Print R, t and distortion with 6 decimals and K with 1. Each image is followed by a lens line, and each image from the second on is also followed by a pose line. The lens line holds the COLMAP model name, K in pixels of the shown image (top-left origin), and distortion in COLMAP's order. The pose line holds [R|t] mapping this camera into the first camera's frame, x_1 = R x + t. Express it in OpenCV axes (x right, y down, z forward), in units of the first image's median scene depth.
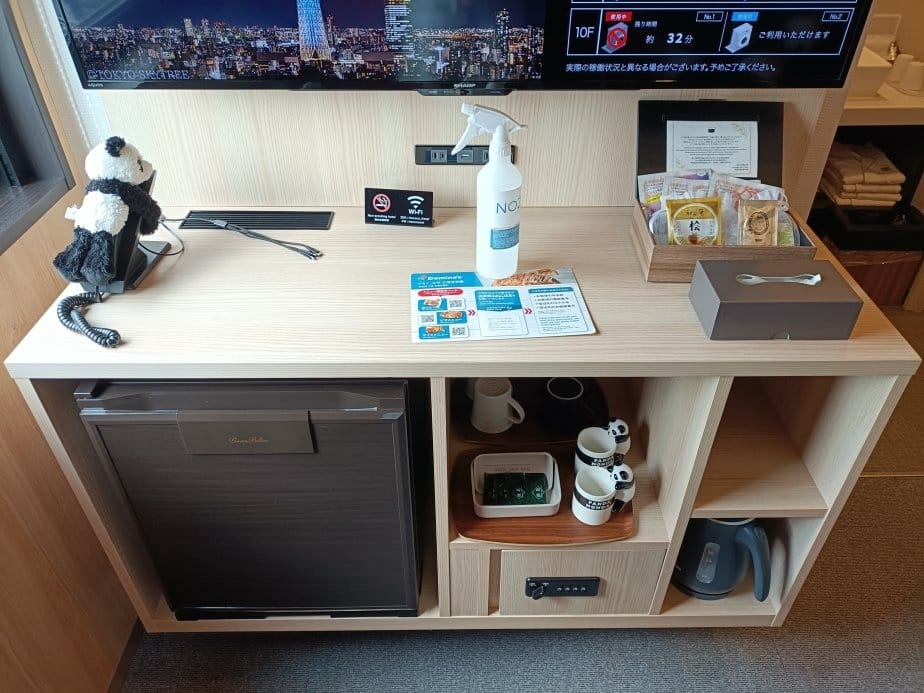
lens RADIAL K [[672.8, 0, 458.5], [0, 672.8, 341.1], [0, 0, 1]] dist [0.037712, -0.042857]
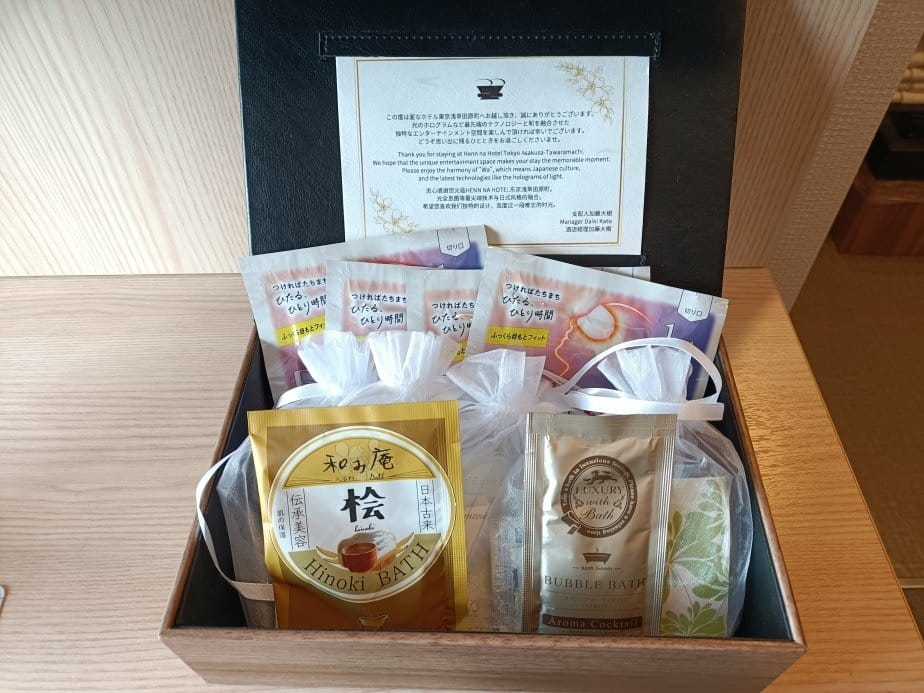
lens RADIAL K [[672.8, 0, 459.9], [0, 672.8, 353.4], [0, 0, 1]] dist [0.037712, -0.042857]
pose [[0.999854, -0.013299, -0.010694, 0.375269], [0.015288, 0.976494, 0.215000, -0.273826], [0.007583, -0.215132, 0.976556, 0.720668]]
